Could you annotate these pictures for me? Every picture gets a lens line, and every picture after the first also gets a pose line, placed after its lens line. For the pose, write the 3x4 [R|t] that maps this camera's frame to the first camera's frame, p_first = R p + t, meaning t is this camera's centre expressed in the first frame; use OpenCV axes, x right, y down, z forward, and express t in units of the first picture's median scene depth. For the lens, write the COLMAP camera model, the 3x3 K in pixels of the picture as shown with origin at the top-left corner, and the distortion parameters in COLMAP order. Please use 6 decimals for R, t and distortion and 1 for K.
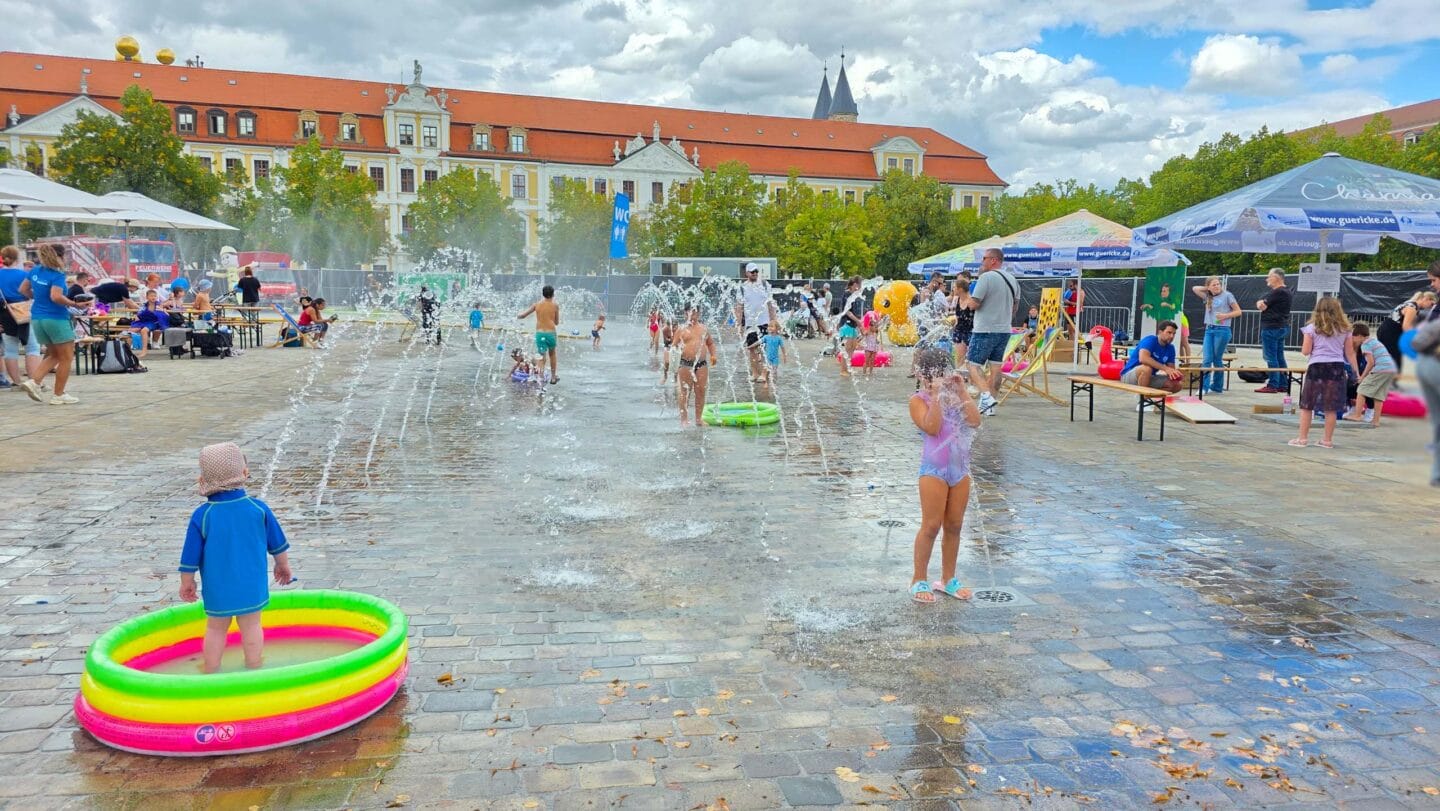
lens RADIAL K [[1000.9, 0, 725.9], [0, 1000.9, 414.0], [0, 0, 1]] dist [0.071065, -0.062126]
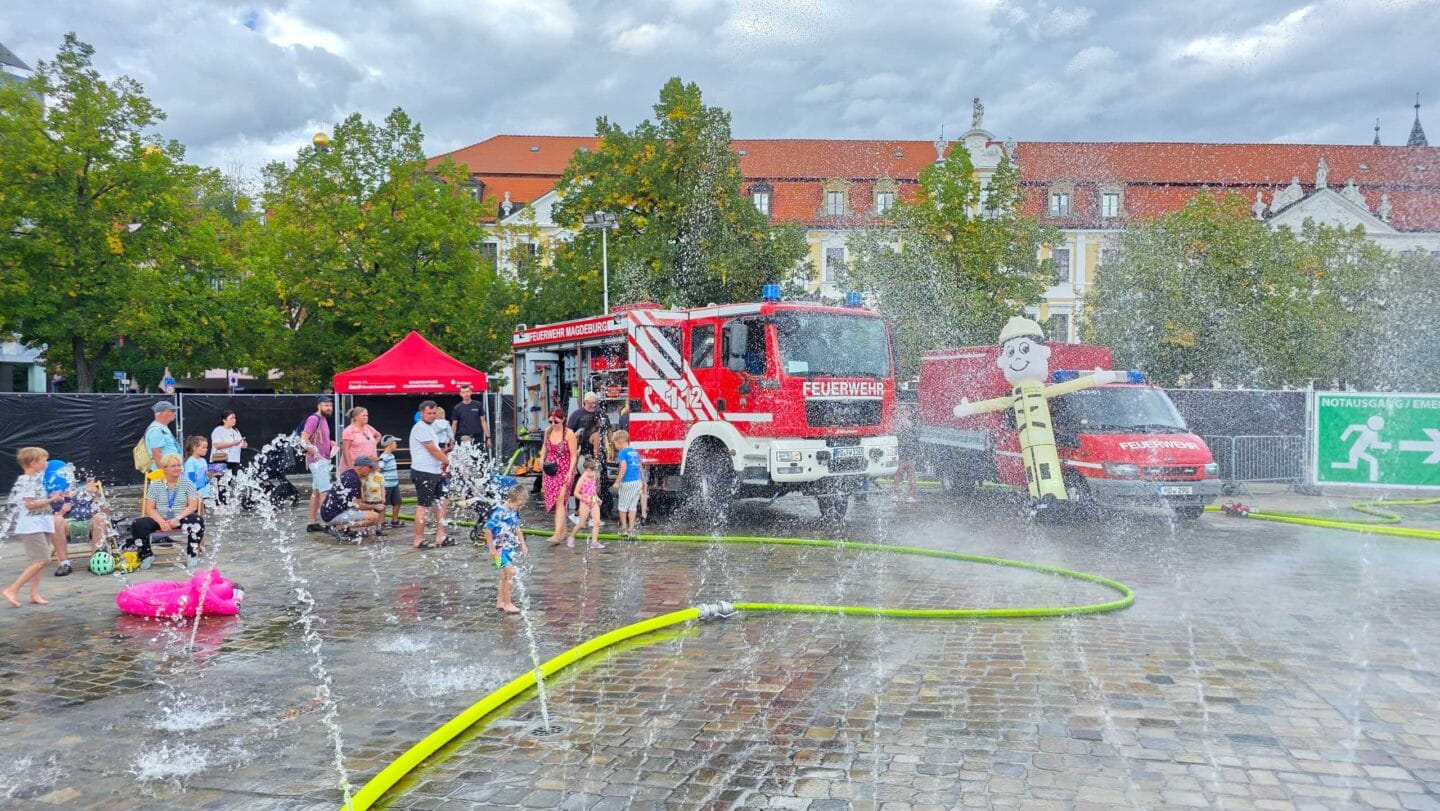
lens RADIAL K [[1000.9, 0, 725.9], [0, 1000.9, 414.0], [0, 0, 1]] dist [0.071065, -0.062126]
pose [[0.927533, 0.004001, -0.373721, -0.214593], [-0.046831, 0.993306, -0.105596, -0.045654], [0.370796, 0.115446, 0.921511, 0.315394]]
